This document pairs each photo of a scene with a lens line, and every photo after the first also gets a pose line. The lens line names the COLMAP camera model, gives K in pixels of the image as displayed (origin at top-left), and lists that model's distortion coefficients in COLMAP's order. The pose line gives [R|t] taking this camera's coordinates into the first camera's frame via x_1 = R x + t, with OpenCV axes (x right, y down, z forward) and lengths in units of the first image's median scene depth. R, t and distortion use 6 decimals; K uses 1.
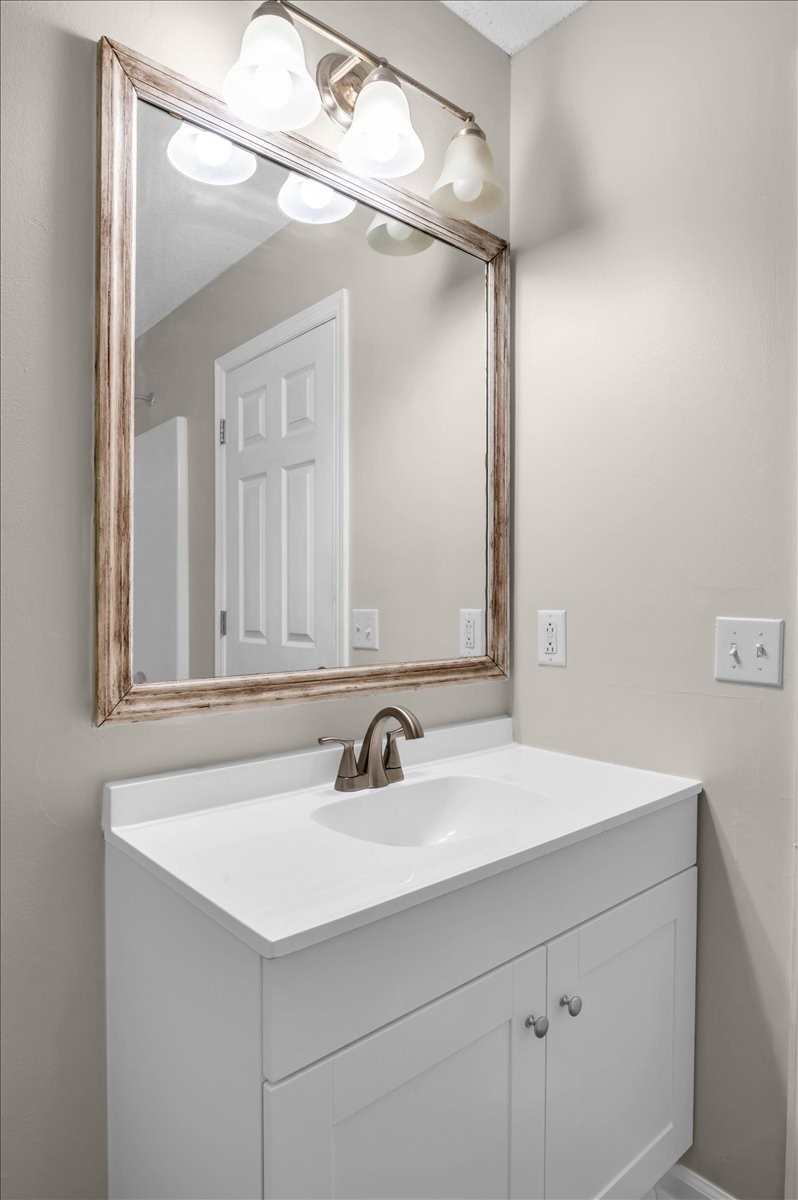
lens RADIAL K [[690.3, 0, 422.7], [0, 690.3, 603.4], [0, 0, 1]] dist [-0.014621, -0.000771]
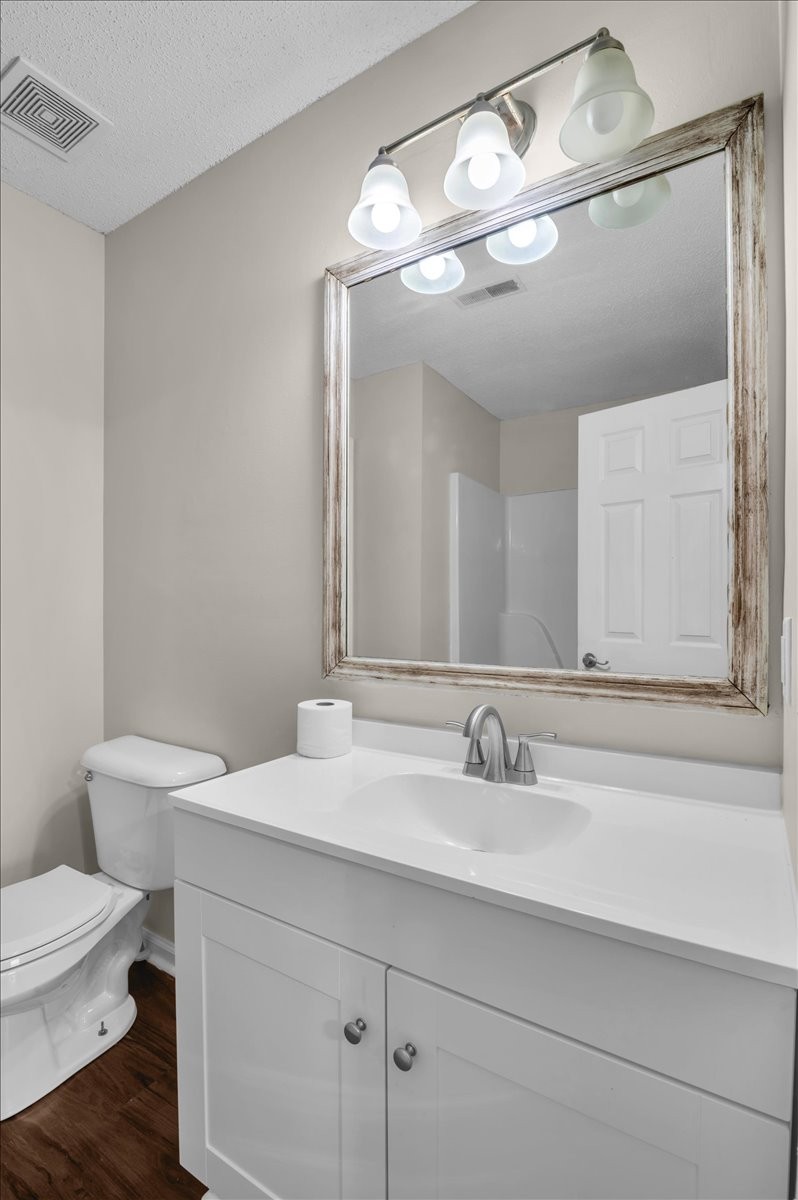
lens RADIAL K [[564.3, 0, 422.1], [0, 564.3, 603.1], [0, 0, 1]] dist [-0.022116, -0.000159]
pose [[0.289321, -0.000642, -0.957232, 0.689543], [0.000267, 1.000000, -0.000590, -0.004441], [0.957232, -0.000085, 0.289321, 0.619235]]
